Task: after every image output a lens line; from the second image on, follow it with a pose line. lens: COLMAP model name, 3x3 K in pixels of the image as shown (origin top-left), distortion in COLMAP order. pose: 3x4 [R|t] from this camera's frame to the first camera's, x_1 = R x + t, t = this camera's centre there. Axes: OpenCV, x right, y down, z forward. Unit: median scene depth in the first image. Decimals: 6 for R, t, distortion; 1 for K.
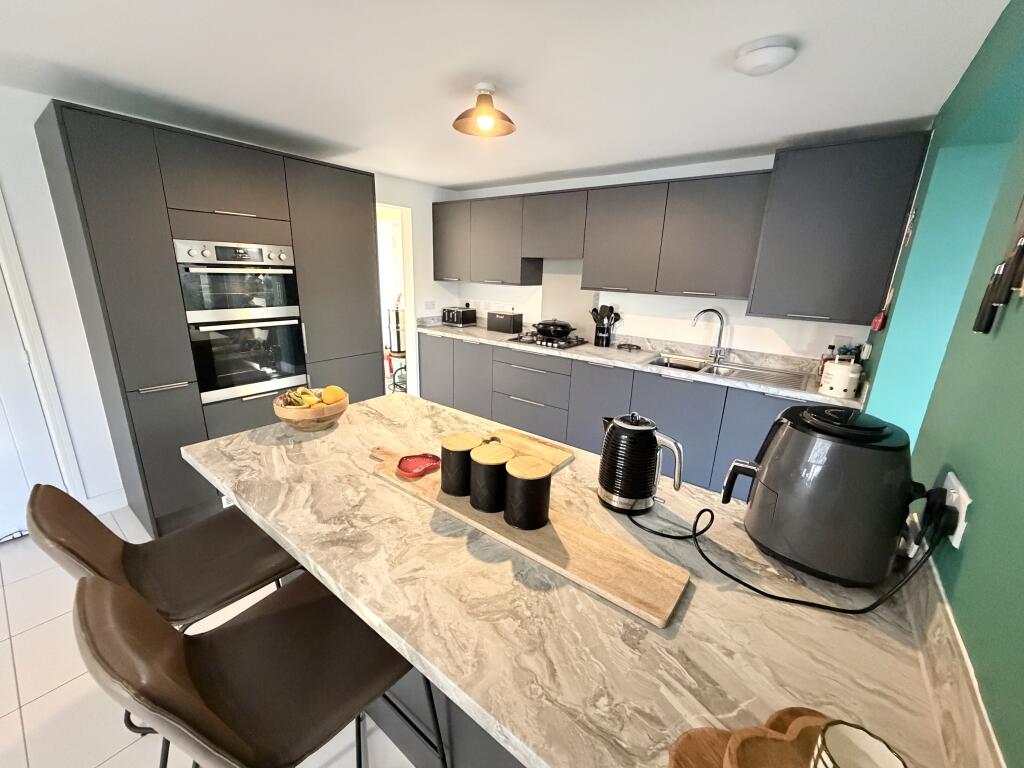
lens RADIAL K [[406.7, 0, 512.0], [0, 406.7, 384.0], [0, 0, 1]] dist [-0.002171, -0.000300]
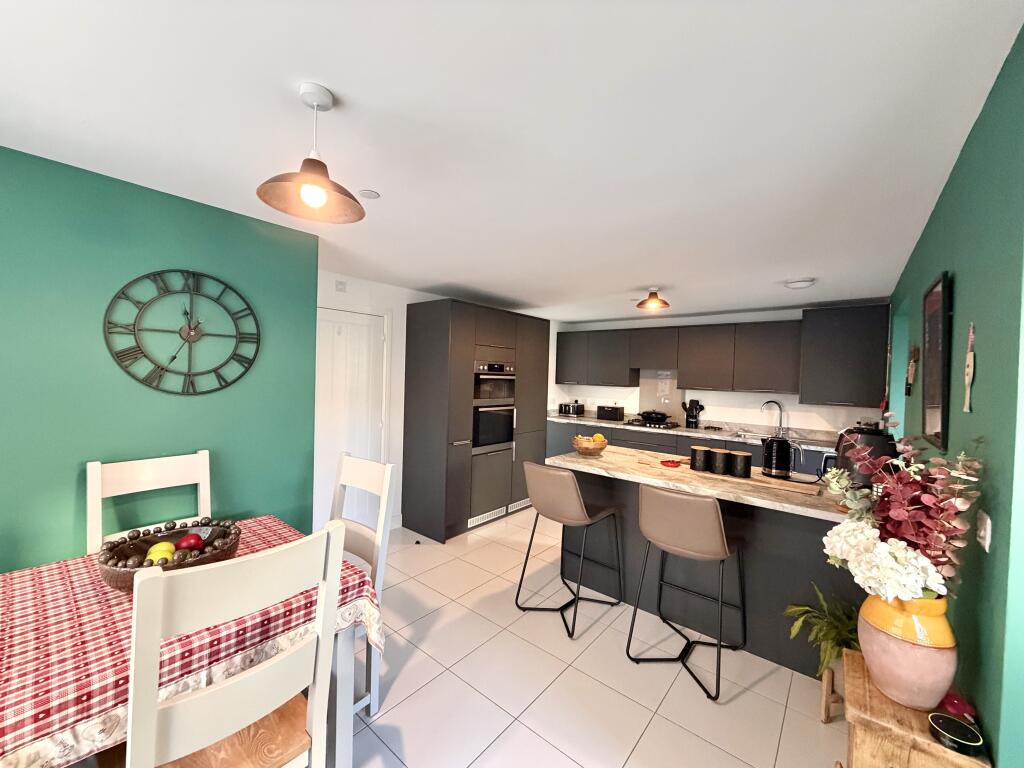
lens RADIAL K [[406.7, 0, 512.0], [0, 406.7, 384.0], [0, 0, 1]] dist [-0.002171, -0.000300]
pose [[0.999241, -0.001549, -0.038918, -0.354845], [-0.008267, 0.968010, -0.250775, 0.120123], [0.038061, 0.250907, 0.967263, -0.438259]]
